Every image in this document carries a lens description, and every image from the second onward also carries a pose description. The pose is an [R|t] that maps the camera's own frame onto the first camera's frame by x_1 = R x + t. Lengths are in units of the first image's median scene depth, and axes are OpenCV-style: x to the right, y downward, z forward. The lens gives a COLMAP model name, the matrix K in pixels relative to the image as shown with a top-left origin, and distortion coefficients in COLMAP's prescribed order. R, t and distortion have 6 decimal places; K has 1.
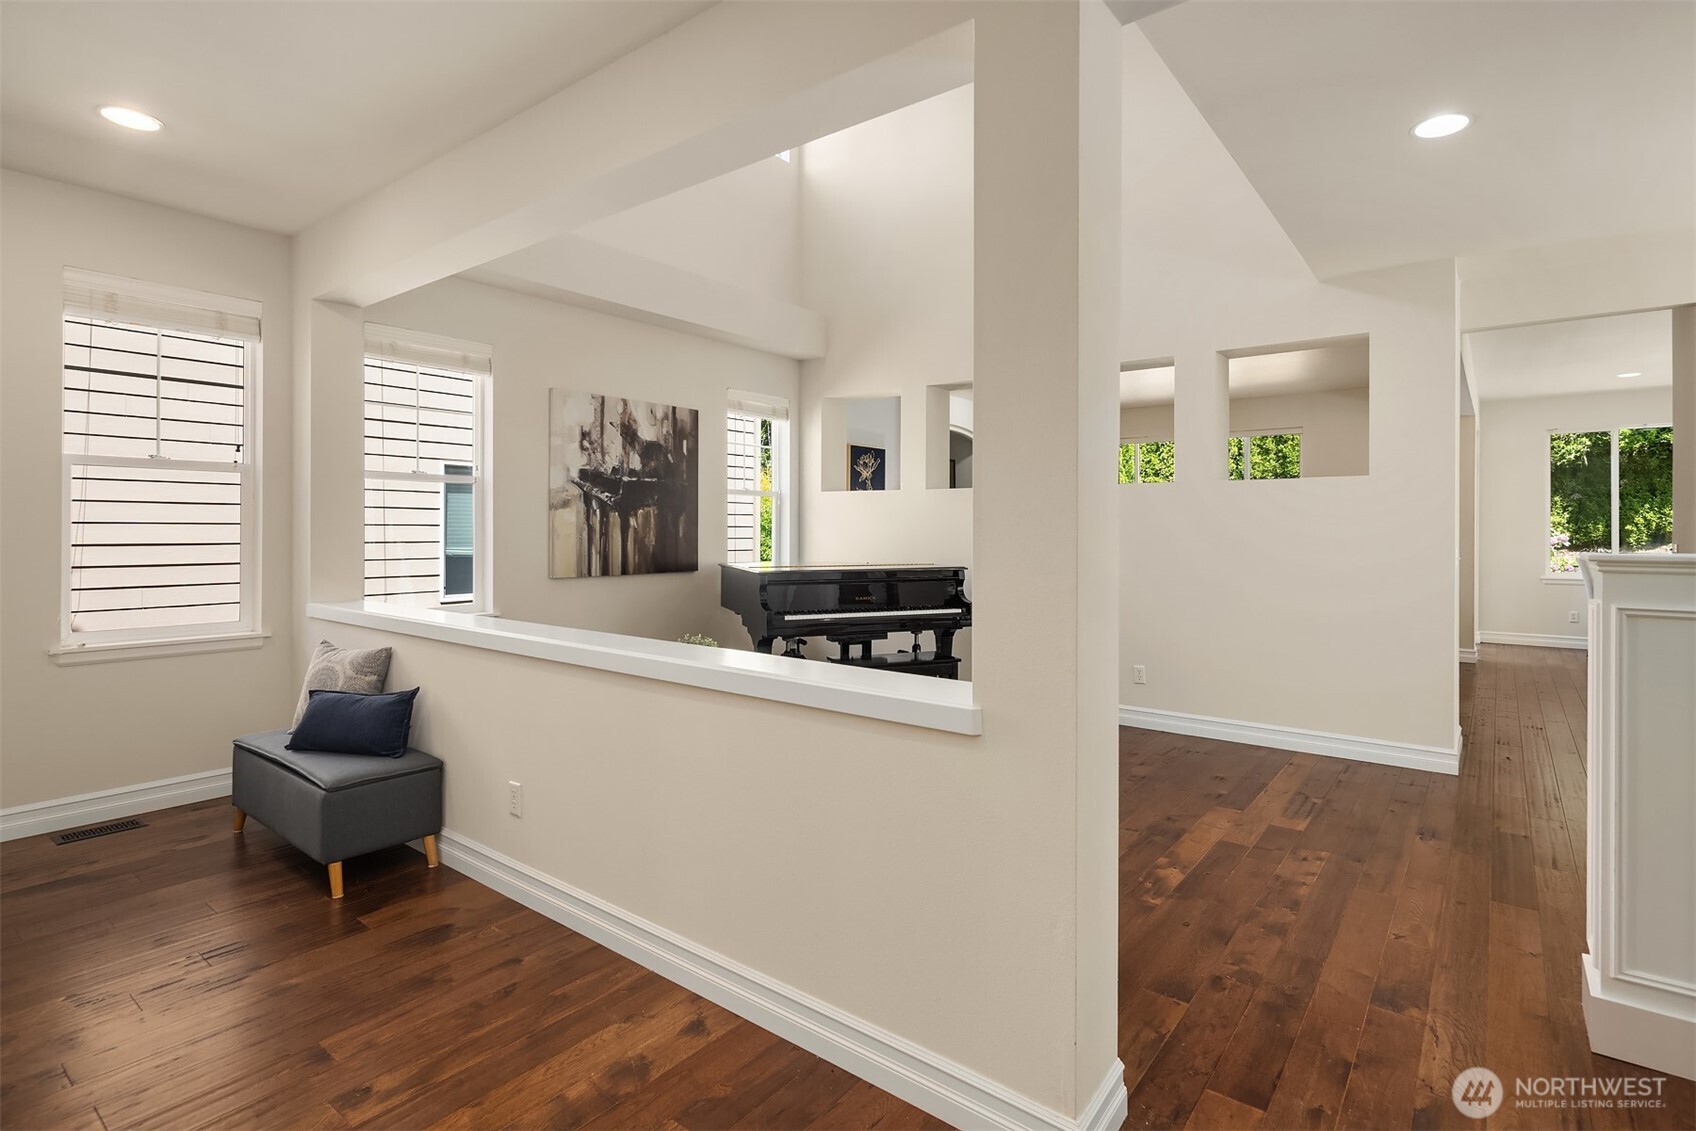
lens RADIAL K [[828.0, 0, 856.8], [0, 828.0, 523.7], [0, 0, 1]] dist [0.001009, -0.002361]
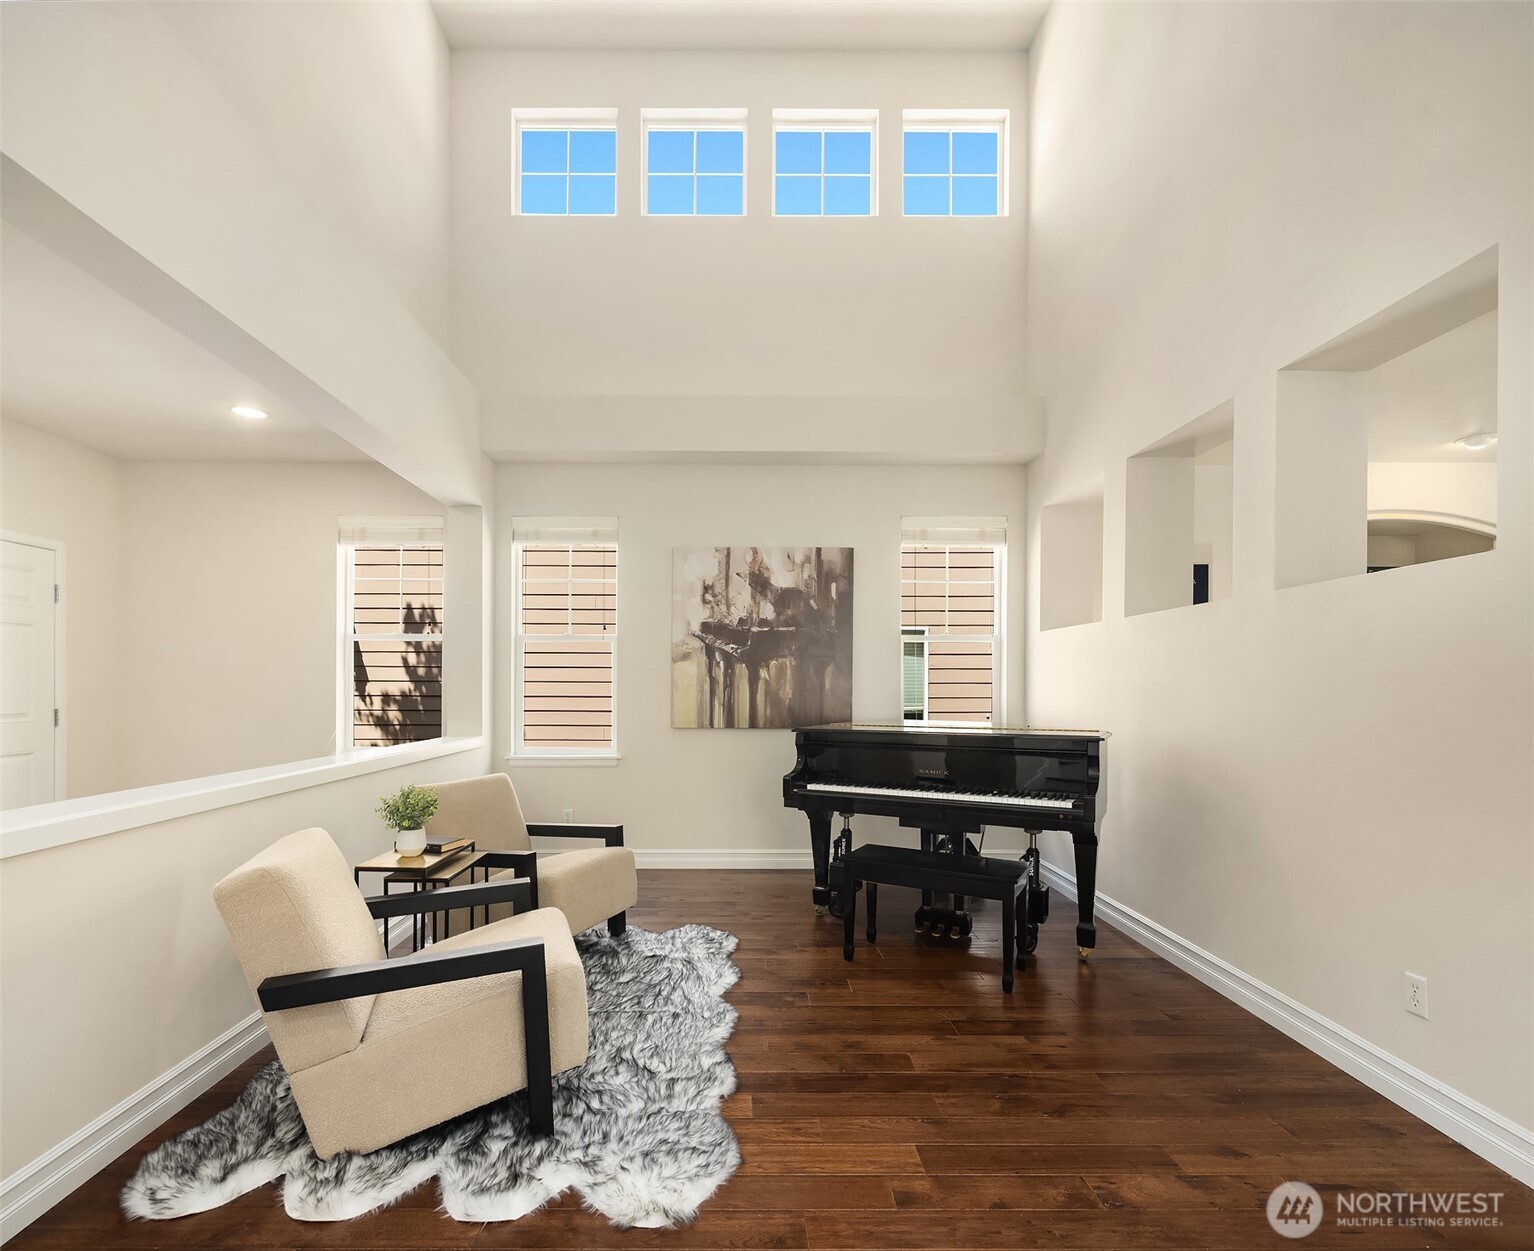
lens RADIAL K [[767.1, 0, 703.0], [0, 767.1, 685.2], [0, 0, 1]] dist [-0.000126, -0.000810]
pose [[0.608963, -0.004655, -0.793185, 0.401906], [0.003108, 0.999989, -0.003483, 0.014465], [0.793192, -0.000345, 0.608971, 0.409075]]
